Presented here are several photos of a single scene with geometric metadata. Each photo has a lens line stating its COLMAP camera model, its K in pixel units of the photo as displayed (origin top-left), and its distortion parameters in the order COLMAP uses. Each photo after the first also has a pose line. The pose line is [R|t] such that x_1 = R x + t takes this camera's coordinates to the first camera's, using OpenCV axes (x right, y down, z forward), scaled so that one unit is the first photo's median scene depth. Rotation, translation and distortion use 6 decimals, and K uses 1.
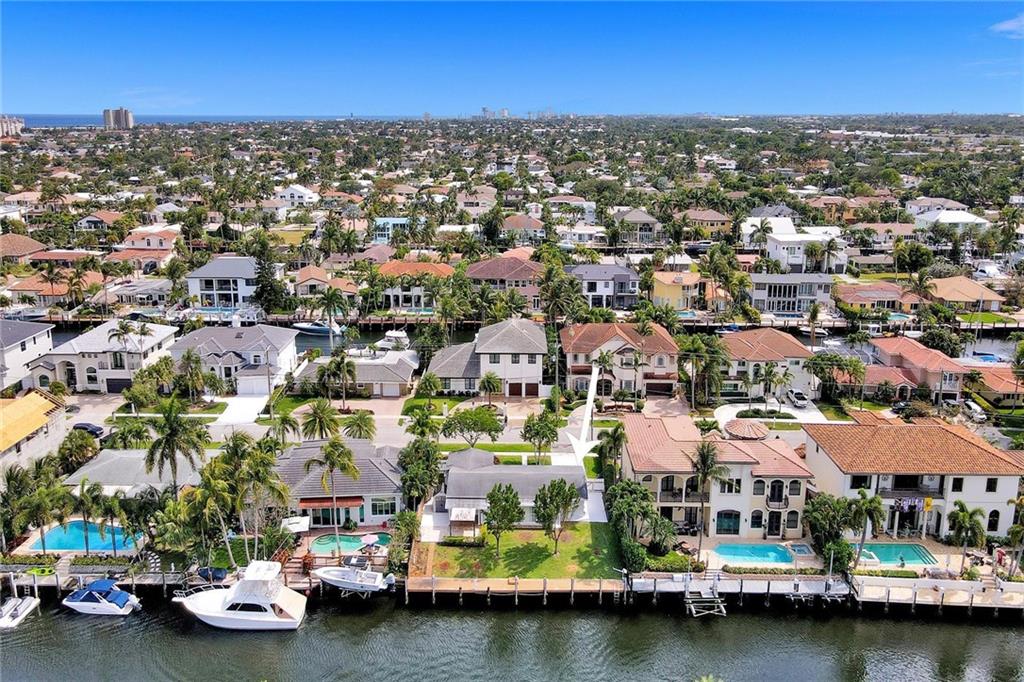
lens RADIAL K [[748.6, 0, 497.1], [0, 748.6, 340.1], [0, 0, 1]] dist [0.013922, 0.004937]
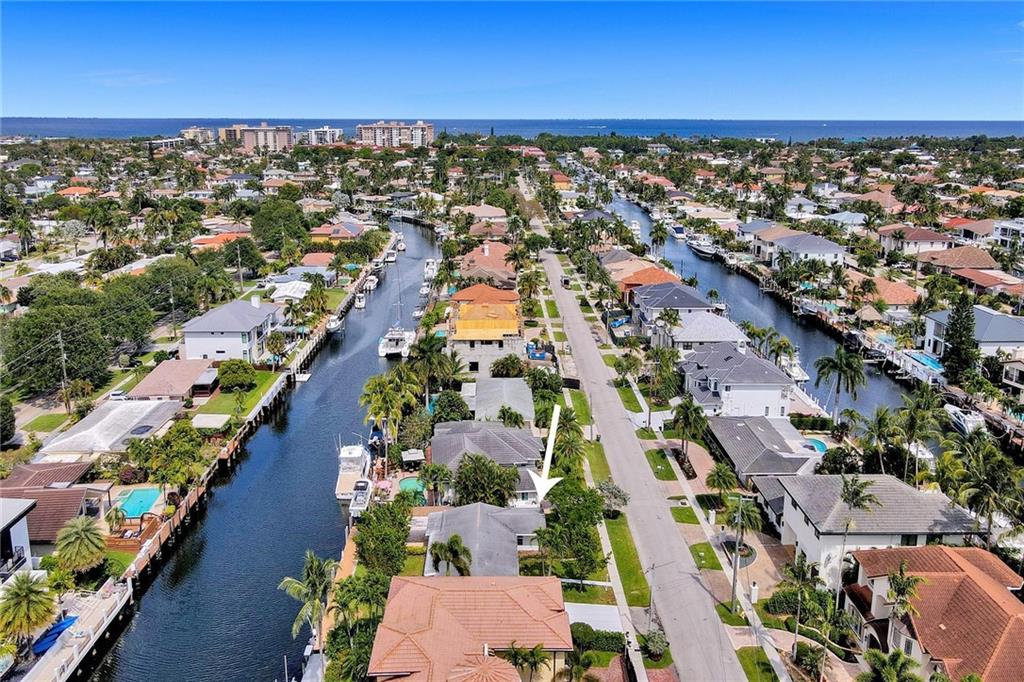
lens RADIAL K [[748.6, 0, 497.1], [0, 748.6, 340.1], [0, 0, 1]] dist [0.013922, 0.004937]
pose [[0.025286, 0.289456, -0.956857, 0.587887], [-0.290806, 0.917899, 0.269986, -0.208370], [0.956448, 0.271433, 0.107386, 0.631075]]
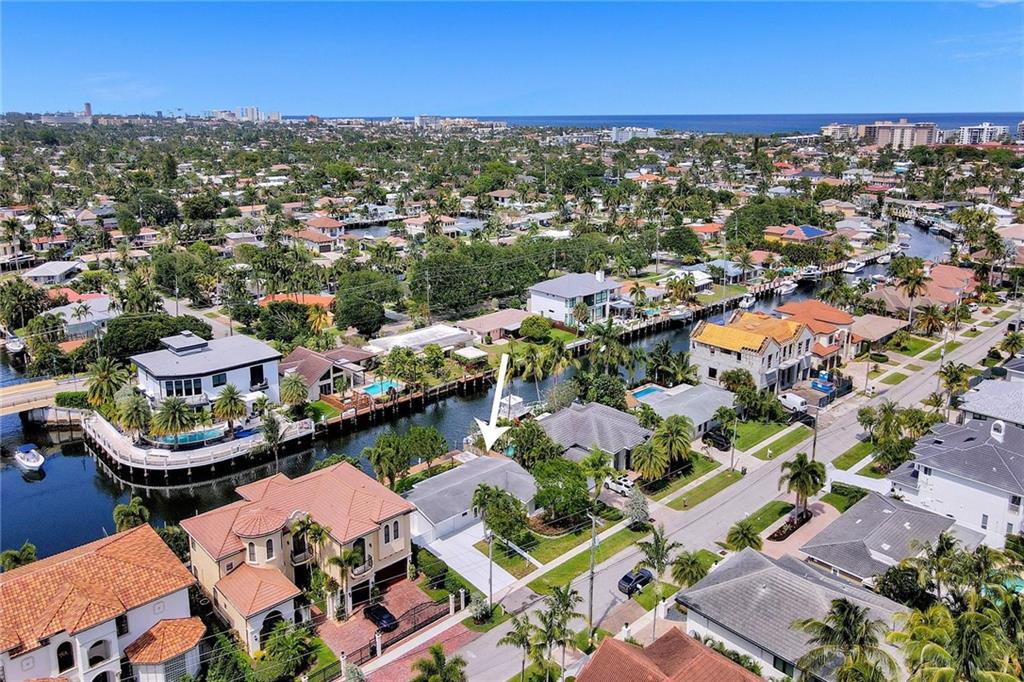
lens RADIAL K [[744.2, 0, 494.3], [0, 744.2, 339.6], [0, 0, 1]] dist [0.004464, 0.005623]
pose [[-0.726983, 0.203339, -0.655858, 0.460869], [-0.200004, 0.851027, 0.485542, -0.361010], [0.656882, 0.484155, -0.578013, 1.114868]]
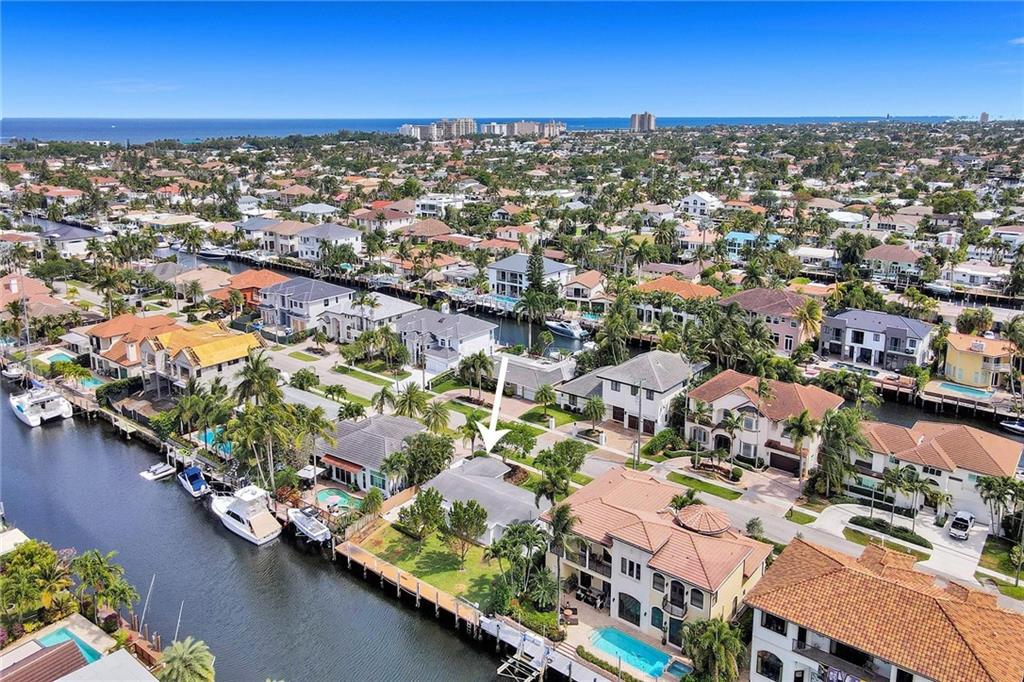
lens RADIAL K [[744.2, 0, 494.3], [0, 744.2, 339.6], [0, 0, 1]] dist [0.004464, 0.005623]
pose [[0.784769, 0.179825, -0.593128, 0.438191], [-0.179840, 0.981880, 0.059739, -0.064328], [0.593124, 0.059787, 0.802888, 0.117481]]
